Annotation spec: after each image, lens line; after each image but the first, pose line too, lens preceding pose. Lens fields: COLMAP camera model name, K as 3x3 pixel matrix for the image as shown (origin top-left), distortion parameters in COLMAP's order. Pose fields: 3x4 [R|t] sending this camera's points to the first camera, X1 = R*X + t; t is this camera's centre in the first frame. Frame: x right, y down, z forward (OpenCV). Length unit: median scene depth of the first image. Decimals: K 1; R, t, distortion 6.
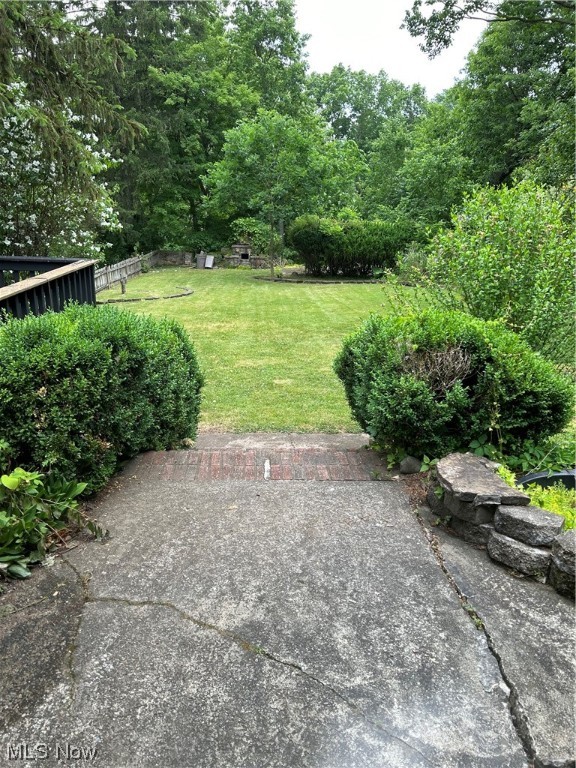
lens RADIAL K [[571.9, 0, 285.4], [0, 571.9, 392.7], [0, 0, 1]] dist [0.057148, -0.065055]
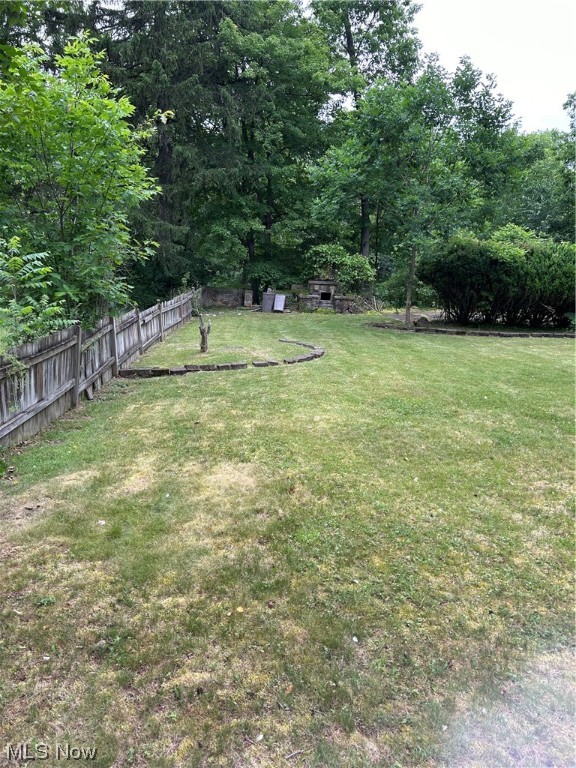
lens RADIAL K [[571.9, 0, 285.7], [0, 571.9, 386.6], [0, 0, 1]] dist [0.057148, -0.065055]
pose [[0.999624, 0.012907, 0.024186, -0.150672], [-0.010610, 0.995627, -0.092816, -0.063891], [-0.025279, 0.092524, 0.995389, 0.328021]]
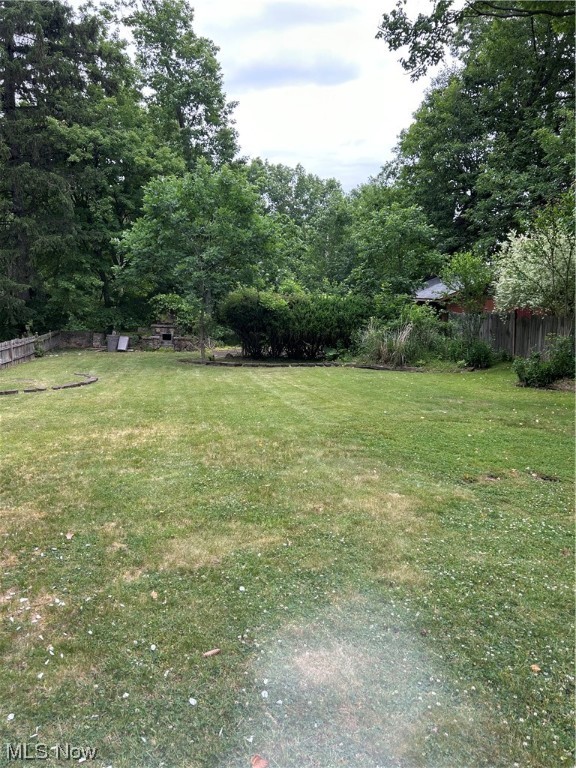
lens RADIAL K [[571.9, 0, 282.6], [0, 571.9, 388.2], [0, 0, 1]] dist [0.057148, -0.065055]
pose [[0.990754, -0.016939, 0.134609, -0.018024], [0.037451, 0.987771, -0.151346, -0.031338], [-0.130399, 0.154988, 0.979273, 0.175363]]
